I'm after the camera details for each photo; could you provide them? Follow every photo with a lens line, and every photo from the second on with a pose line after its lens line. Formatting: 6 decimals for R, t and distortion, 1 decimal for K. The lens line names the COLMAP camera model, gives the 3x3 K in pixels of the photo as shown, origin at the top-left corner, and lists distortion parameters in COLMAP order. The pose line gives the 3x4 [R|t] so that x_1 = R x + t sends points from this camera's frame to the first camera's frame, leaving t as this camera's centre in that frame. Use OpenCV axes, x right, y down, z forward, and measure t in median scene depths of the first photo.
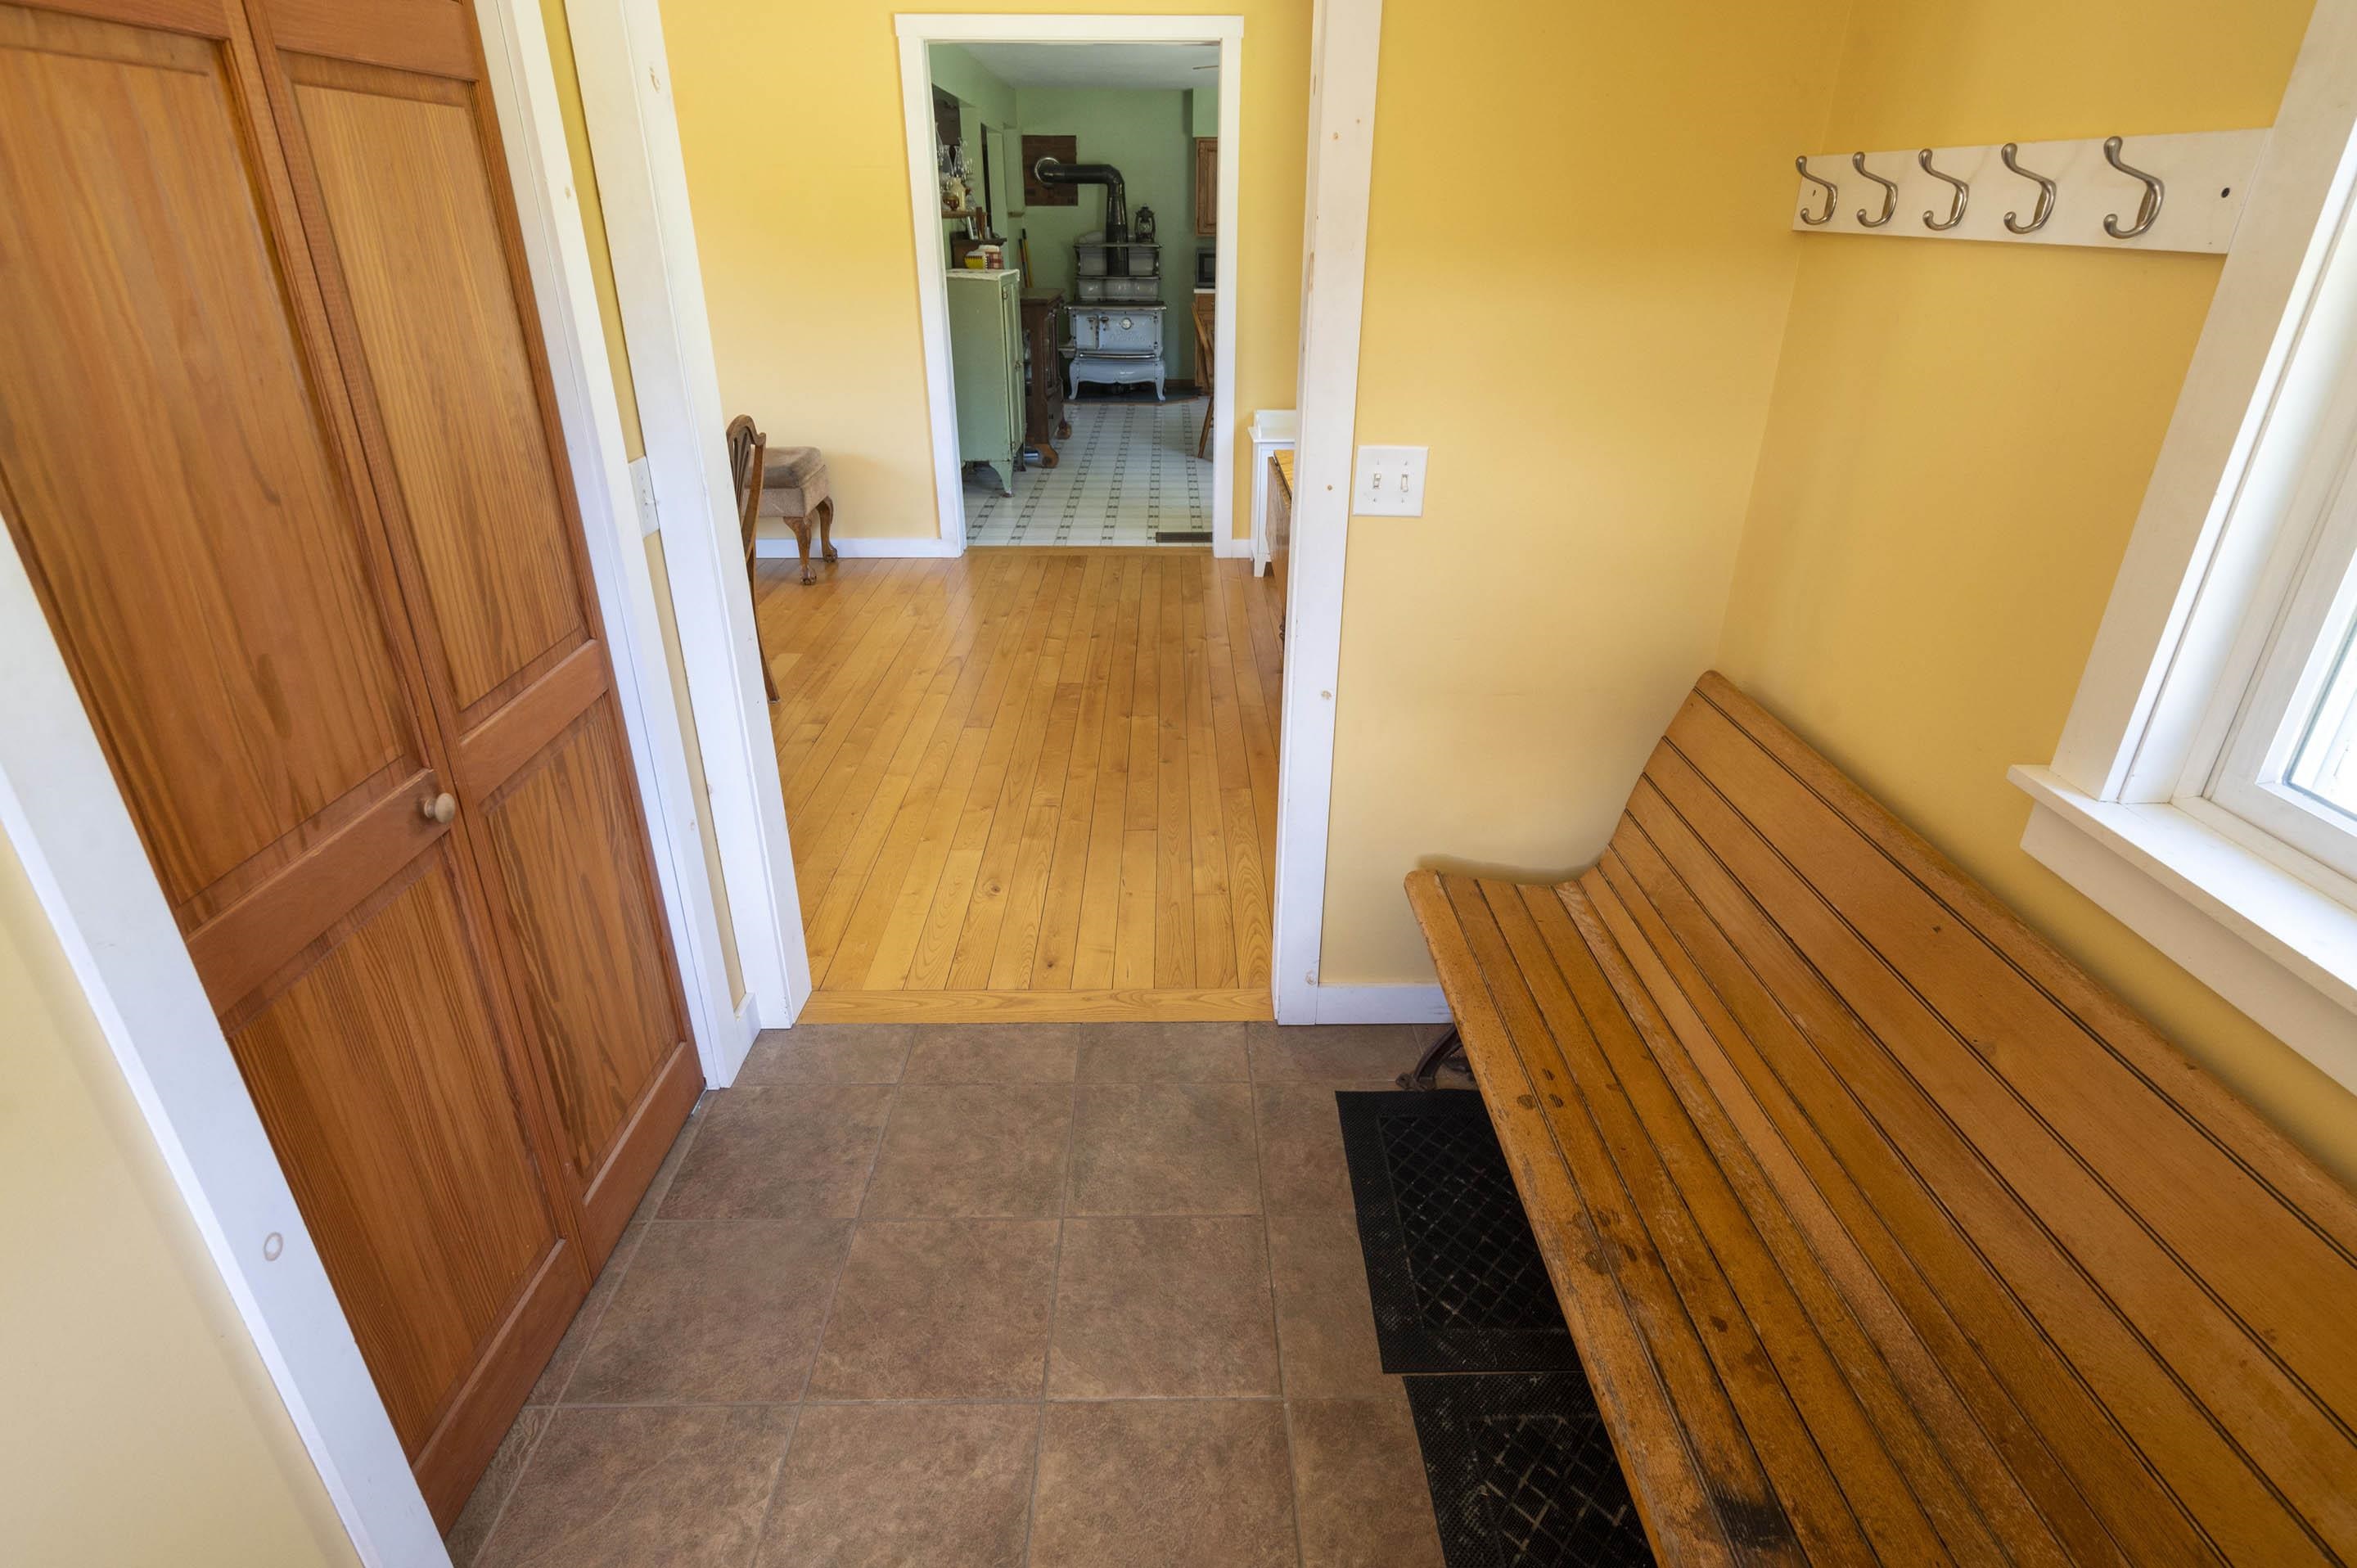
lens RADIAL K [[1186.6, 0, 1178.5], [0, 1186.6, 784.0], [0, 0, 1]] dist [-0.012497, 0.008135]
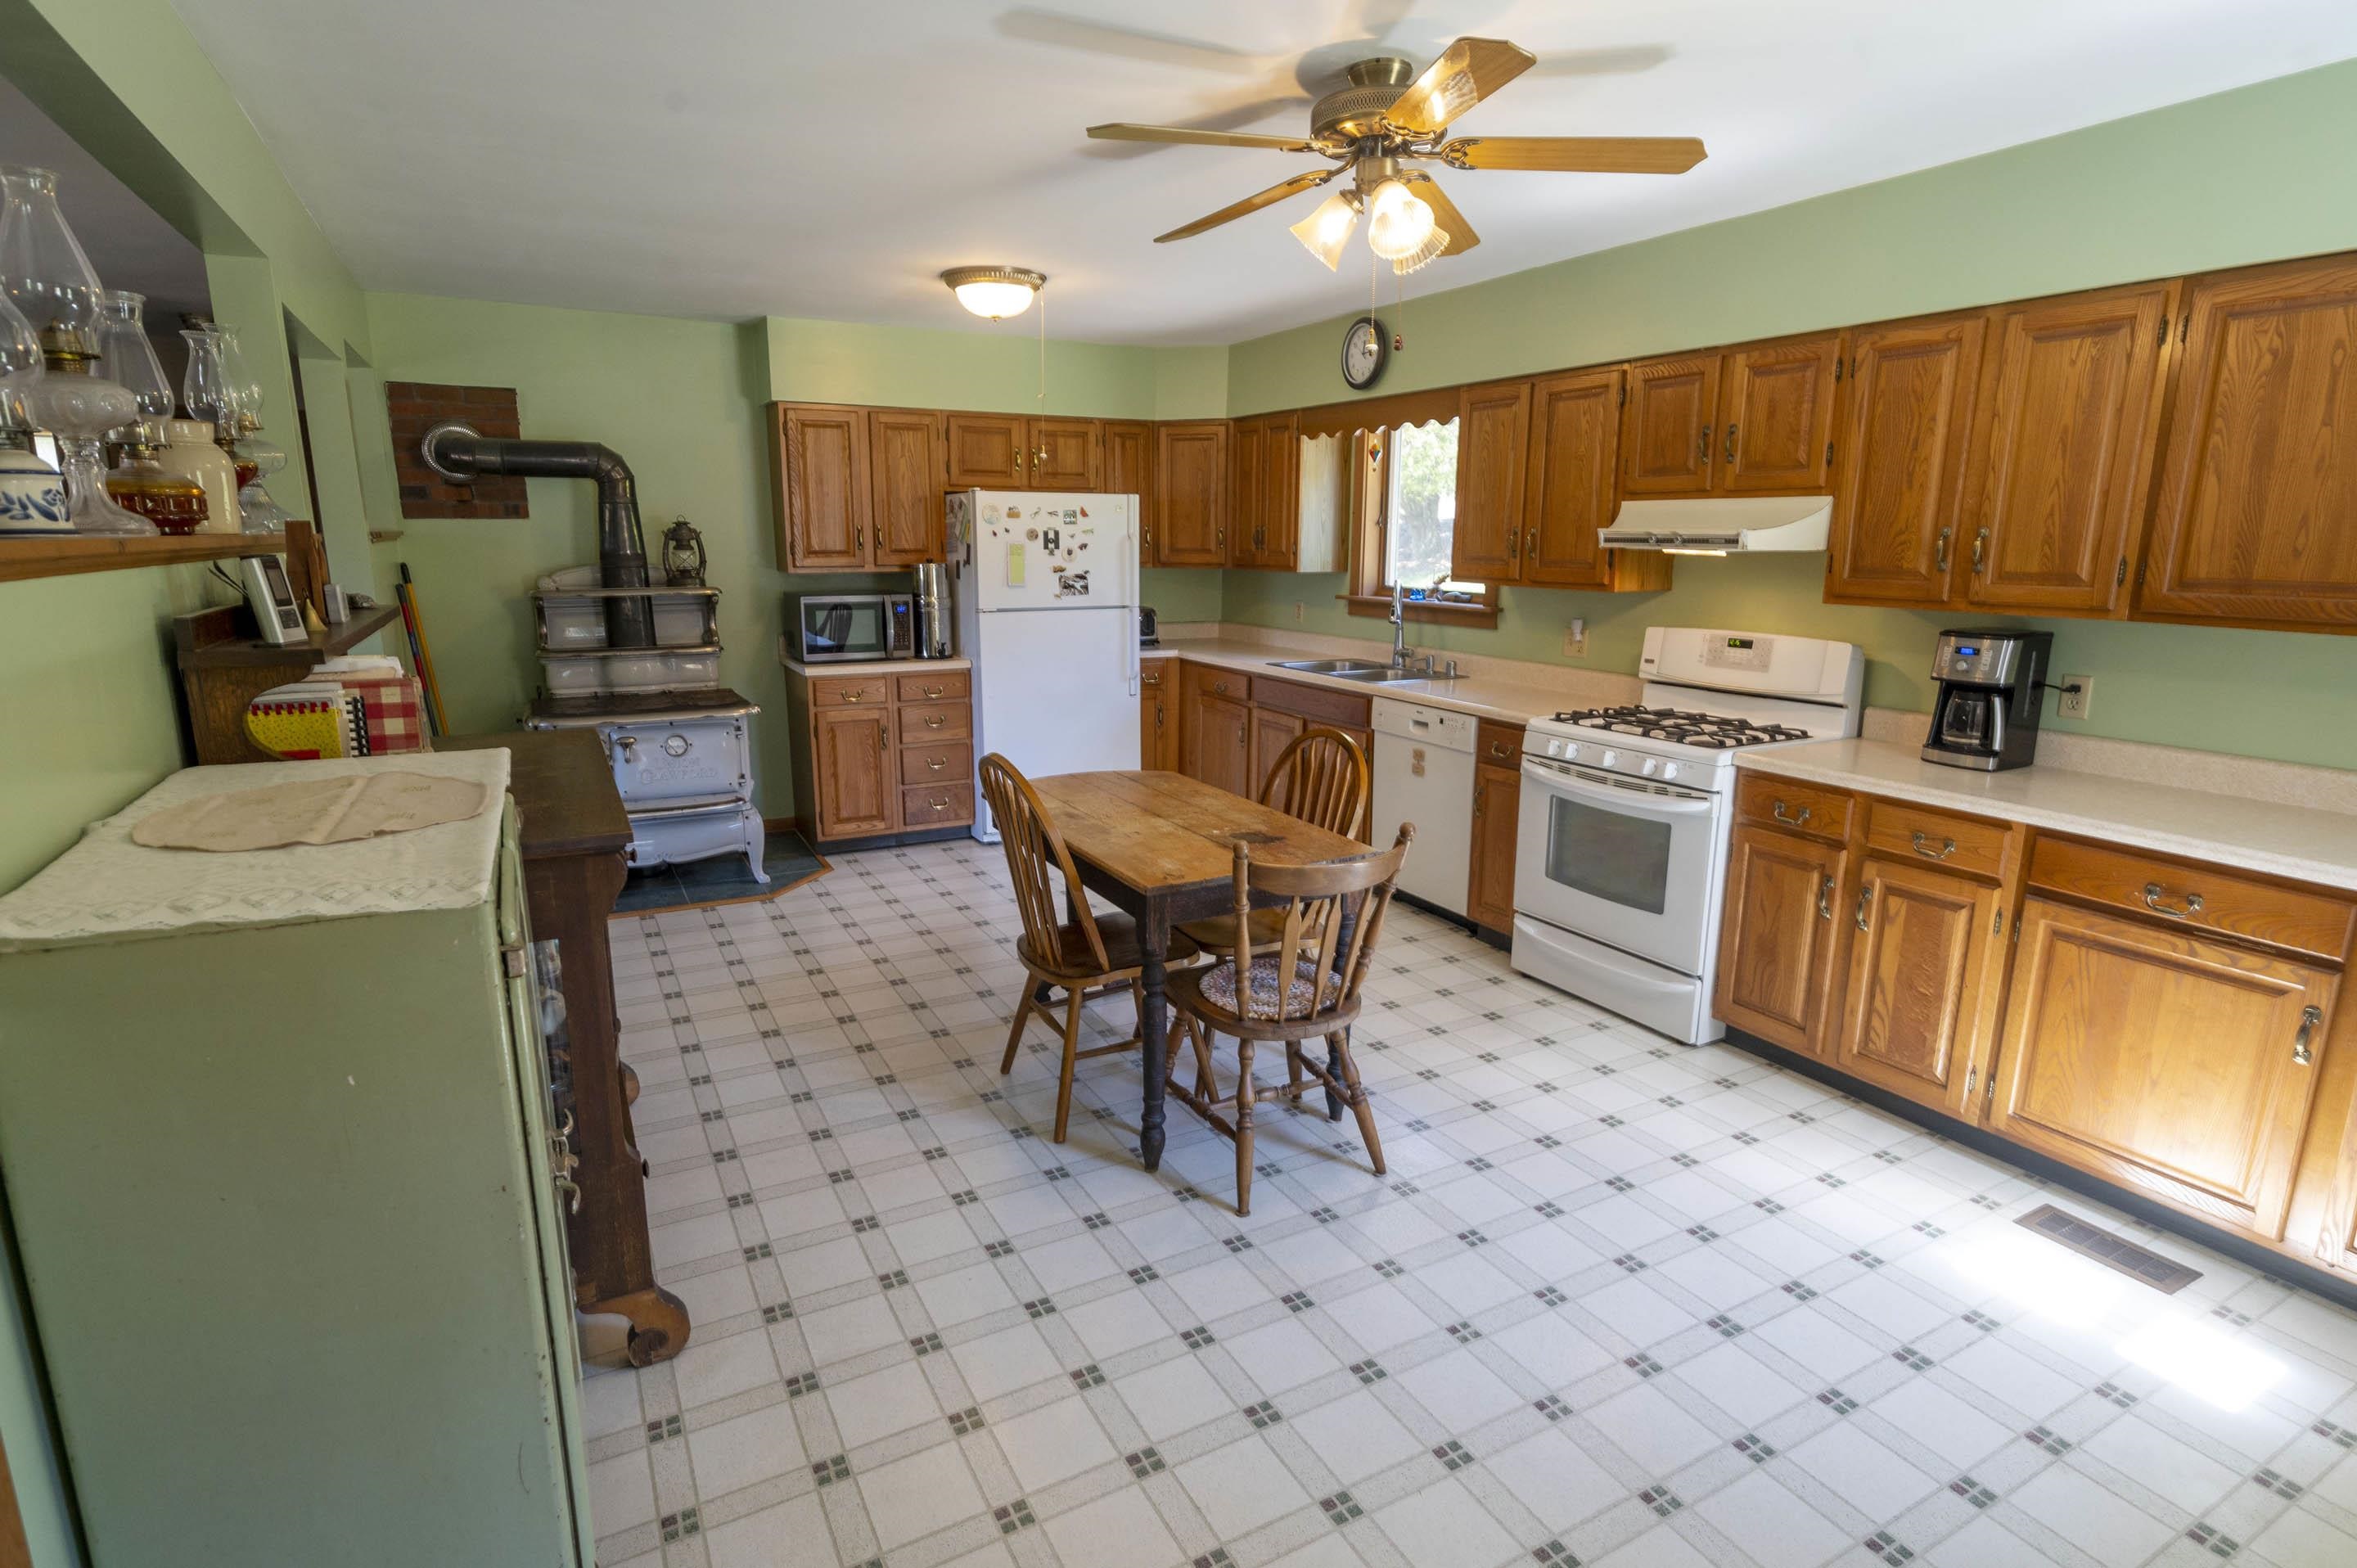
lens RADIAL K [[1186.6, 0, 1178.5], [0, 1186.6, 784.0], [0, 0, 1]] dist [-0.012497, 0.008135]
pose [[0.881840, -0.098536, 0.461138, -0.085634], [0.203213, 0.961867, -0.183075, -0.238902], [-0.425514, 0.255152, 0.868237, 0.488692]]
